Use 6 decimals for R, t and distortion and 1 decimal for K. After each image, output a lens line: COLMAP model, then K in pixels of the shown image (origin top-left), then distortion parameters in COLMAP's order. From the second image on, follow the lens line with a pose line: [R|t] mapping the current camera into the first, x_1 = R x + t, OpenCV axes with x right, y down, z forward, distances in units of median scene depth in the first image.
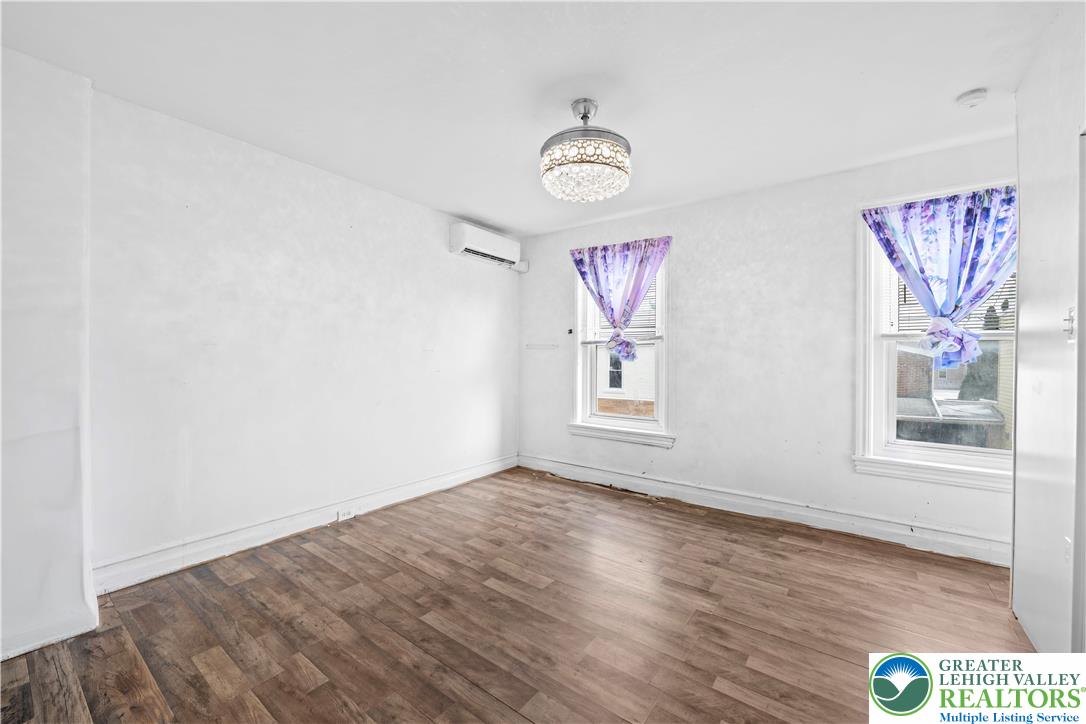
lens RADIAL K [[438.3, 0, 538.6], [0, 438.3, 362.4], [0, 0, 1]] dist [-0.000153, -0.000091]
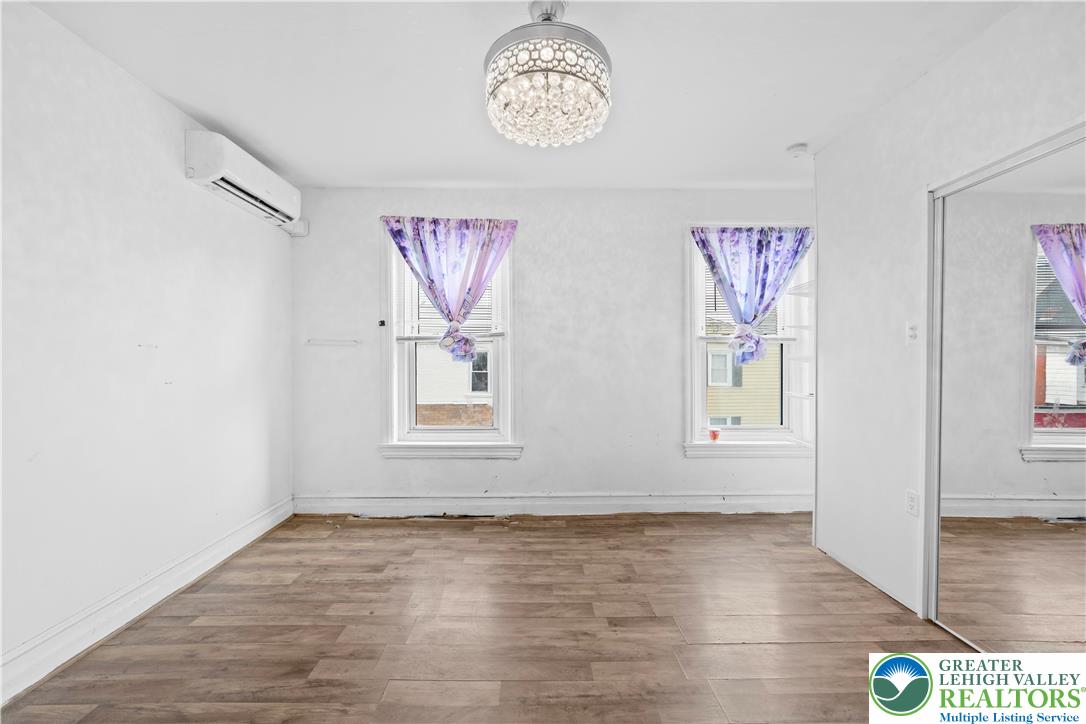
lens RADIAL K [[439.0, 0, 541.7], [0, 439.0, 363.3], [0, 0, 1]] dist [0.001042, 0.000140]
pose [[0.782037, -0.011975, 0.623117, -0.219279], [0.010245, 0.999927, 0.006358, -0.003609], [-0.623148, 0.001412, 0.782102, 0.273579]]
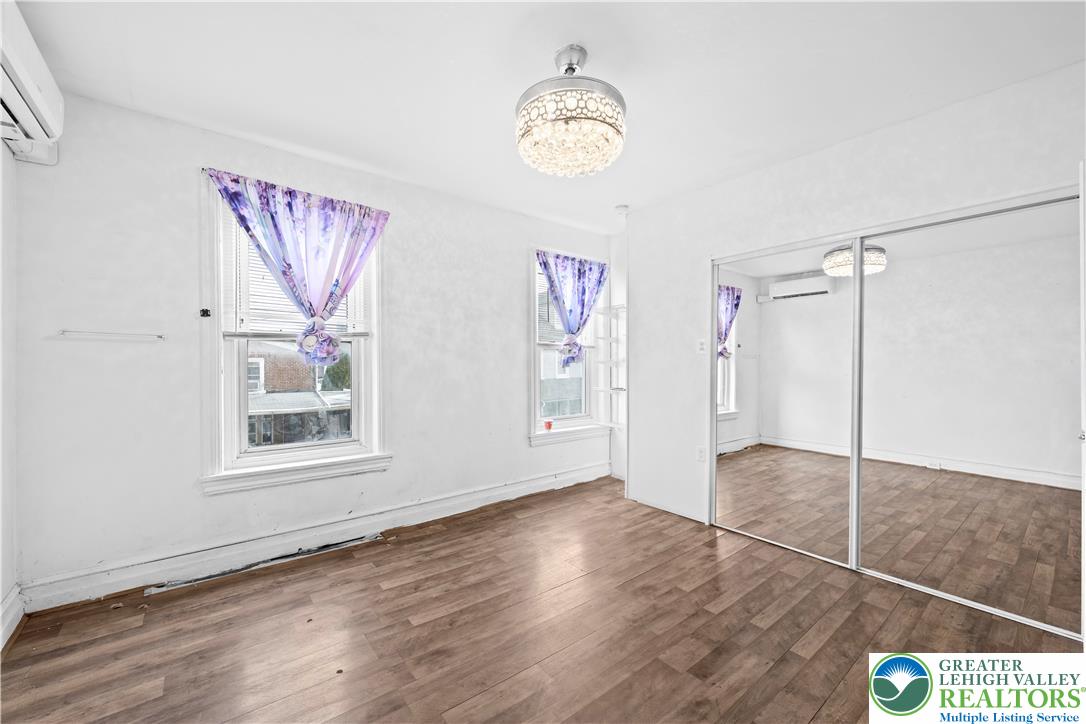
lens RADIAL K [[438.3, 0, 538.6], [0, 438.3, 362.4], [0, 0, 1]] dist [-0.000153, -0.000091]
pose [[0.228829, -0.008989, 0.973425, -0.441382], [0.005676, 0.999953, 0.007900, -0.011077], [-0.973450, 0.003717, 0.228869, 0.538305]]
